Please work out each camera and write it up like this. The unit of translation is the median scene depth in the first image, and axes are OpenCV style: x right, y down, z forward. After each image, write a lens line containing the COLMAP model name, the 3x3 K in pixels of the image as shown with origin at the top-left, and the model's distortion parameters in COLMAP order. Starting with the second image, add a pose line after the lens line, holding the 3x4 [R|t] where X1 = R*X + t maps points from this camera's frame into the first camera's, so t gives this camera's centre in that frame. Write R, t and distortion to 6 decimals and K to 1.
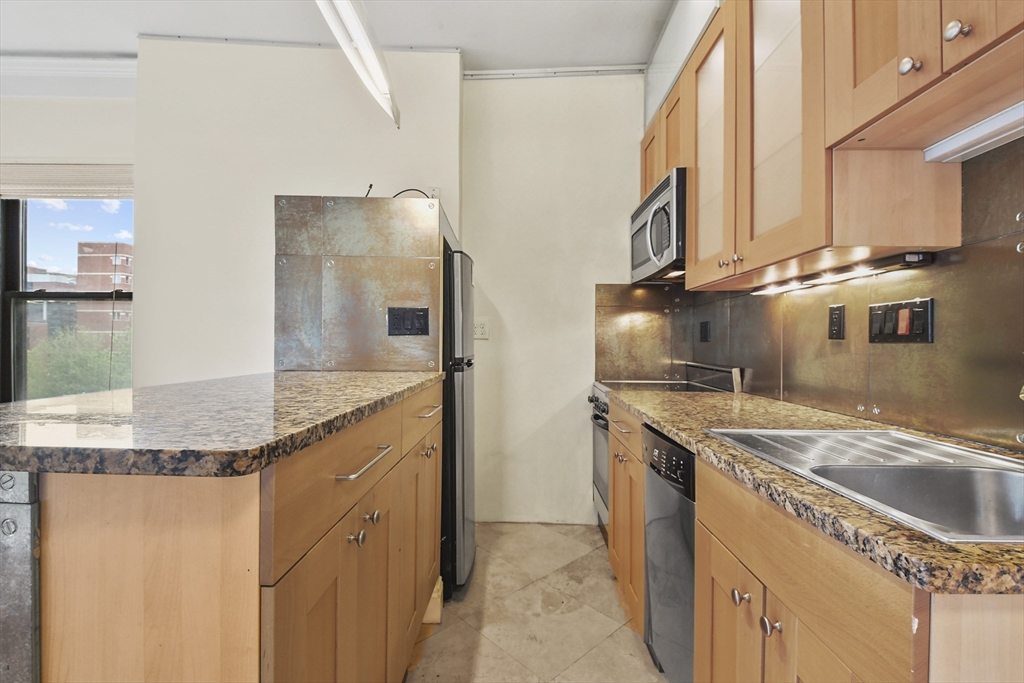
lens RADIAL K [[455.1, 0, 492.0], [0, 455.1, 344.3], [0, 0, 1]] dist [0.000159, -0.008725]
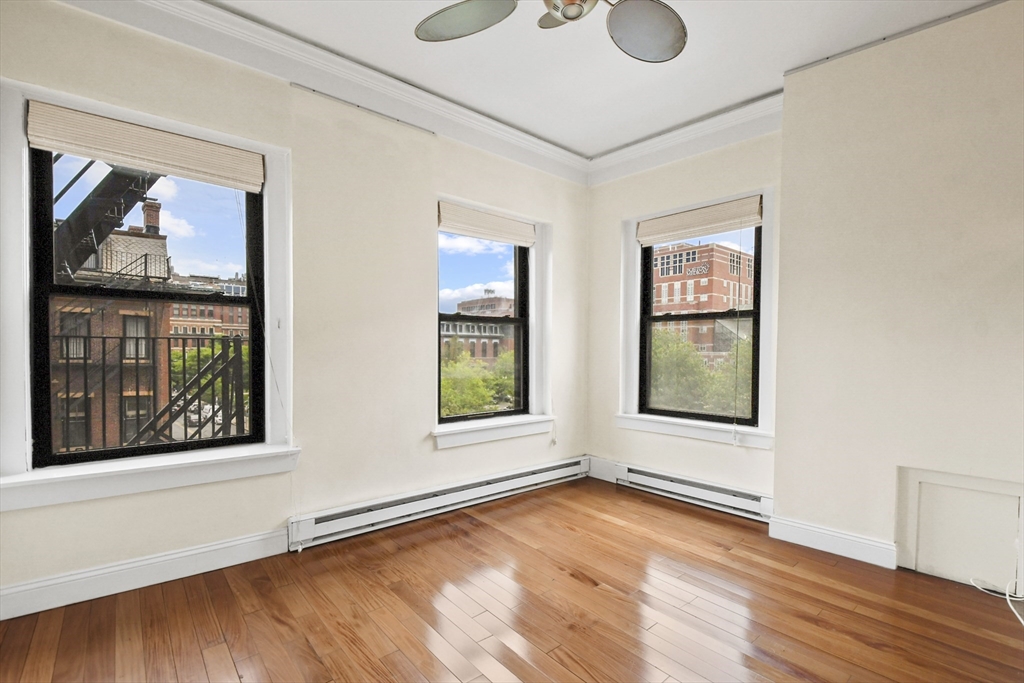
lens RADIAL K [[455.1, 0, 490.9], [0, 455.1, 358.1], [0, 0, 1]] dist [0.000159, -0.008725]
pose [[0.646194, 0.011811, -0.763082, -0.667129], [-0.001379, 0.999897, 0.014309, -0.027040], [0.763172, -0.008194, 0.646143, -0.390507]]
